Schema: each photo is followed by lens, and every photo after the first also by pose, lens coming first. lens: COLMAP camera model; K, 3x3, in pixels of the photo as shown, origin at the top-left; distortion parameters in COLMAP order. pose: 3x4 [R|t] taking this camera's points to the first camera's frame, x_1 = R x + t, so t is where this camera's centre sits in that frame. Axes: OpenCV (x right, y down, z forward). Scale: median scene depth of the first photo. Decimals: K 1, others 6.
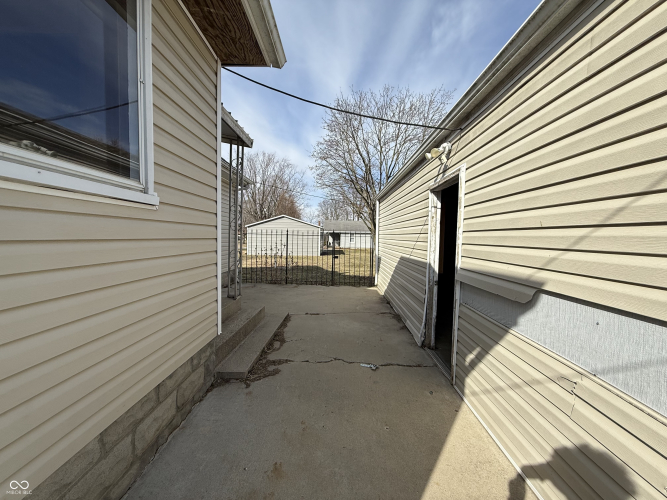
lens RADIAL K [[267.9, 0, 333.3], [0, 267.9, 250.1], [0, 0, 1]] dist [0.000607, 0.001266]
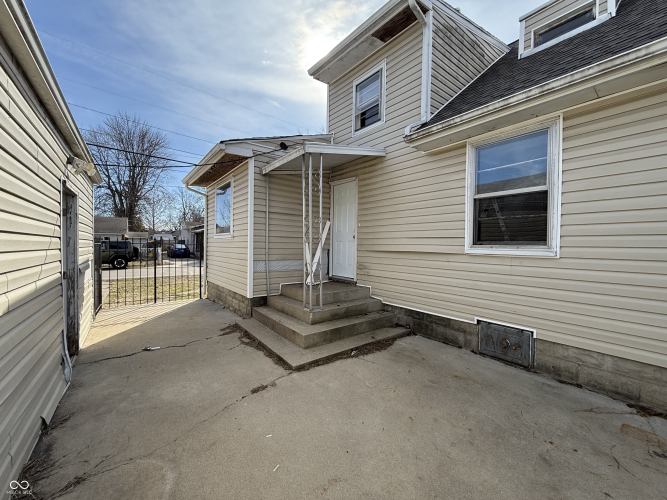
lens RADIAL K [[267.9, 0, 333.7], [0, 267.9, 250.5], [0, 0, 1]] dist [0.000607, 0.001266]
pose [[-0.781527, -0.012812, -0.623740, 0.205284], [-0.054160, 0.997408, 0.047374, -0.100549], [0.621516, 0.070806, -0.780195, 1.980606]]
